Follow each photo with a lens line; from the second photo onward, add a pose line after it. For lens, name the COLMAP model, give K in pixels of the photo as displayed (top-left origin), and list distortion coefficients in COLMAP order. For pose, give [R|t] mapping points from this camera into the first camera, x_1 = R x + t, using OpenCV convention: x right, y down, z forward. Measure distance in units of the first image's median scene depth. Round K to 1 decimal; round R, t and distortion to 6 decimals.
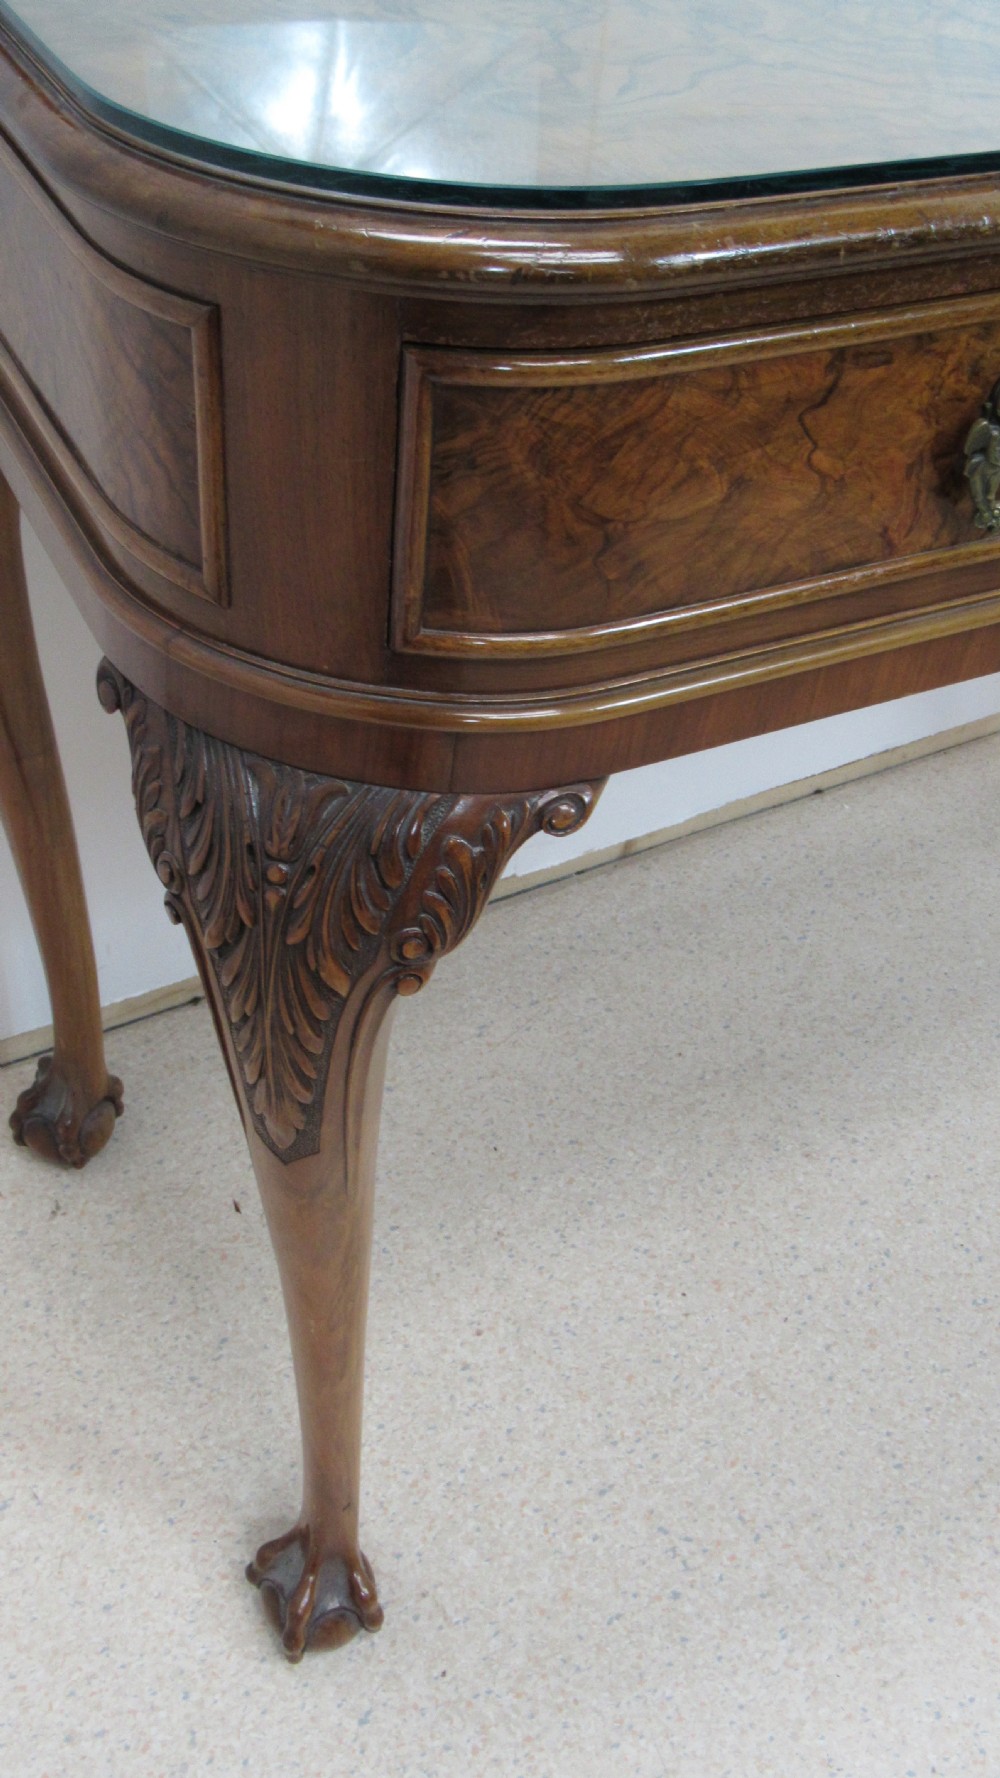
lens RADIAL K [[1731.2, 0, 510.7], [0, 1731.2, 888.4], [0, 0, 1]] dist [-0.020733, -0.014144]
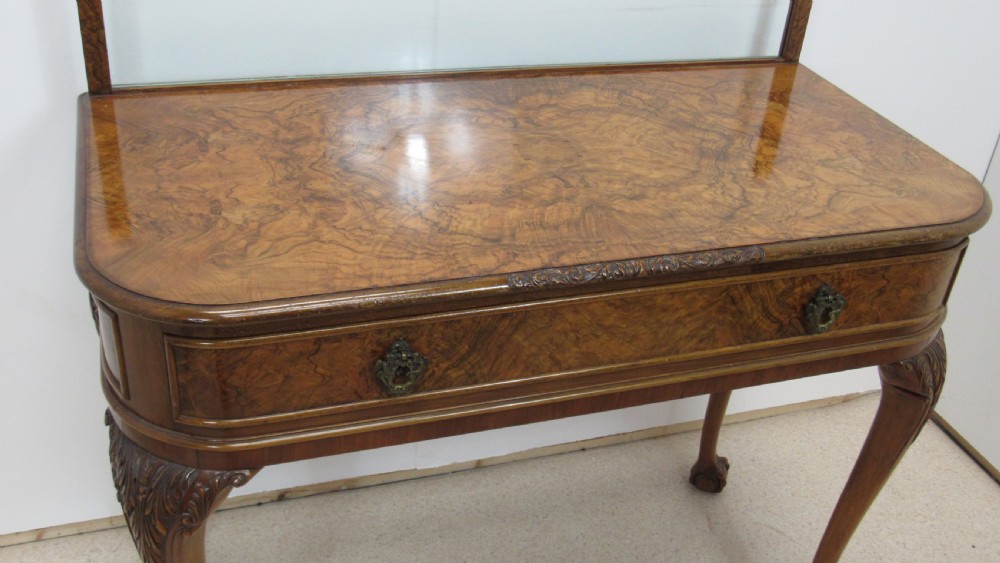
lens RADIAL K [[1035.5, 0, 499.4], [0, 1035.5, 281.5], [0, 0, 1]] dist [-0.034947, -0.005488]
pose [[0.988293, 0.078462, -0.130847, 0.690188], [-0.100566, 0.979960, -0.171947, -0.119981], [0.114733, 0.183093, 0.976378, -0.715286]]
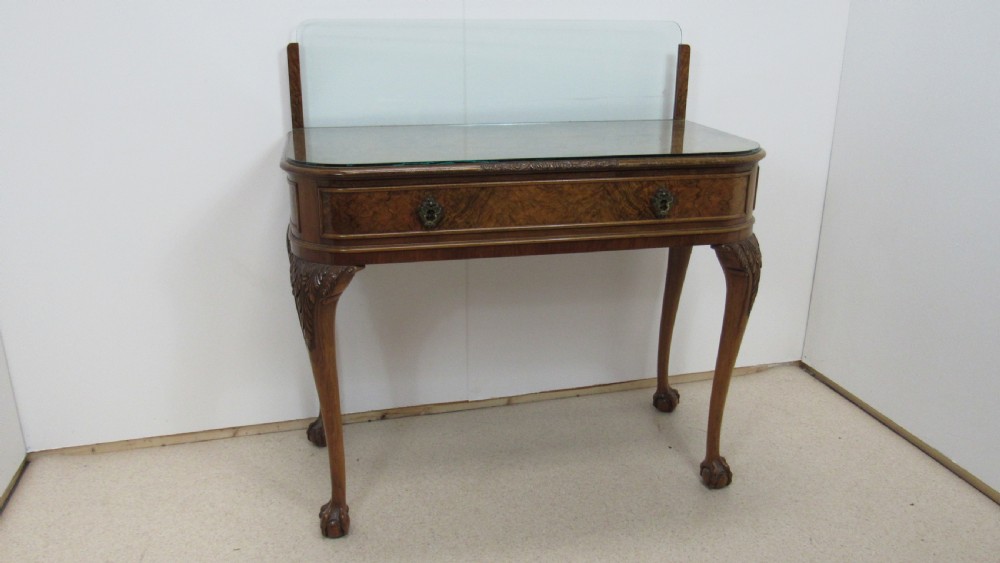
lens RADIAL K [[826.3, 0, 498.0], [0, 826.3, 280.8], [0, 0, 1]] dist [0.003121, -0.002361]
pose [[0.959522, 0.015085, -0.281231, 1.343489], [-0.127220, 0.914095, -0.385026, 1.038415], [0.251264, 0.405219, 0.879013, -1.351266]]
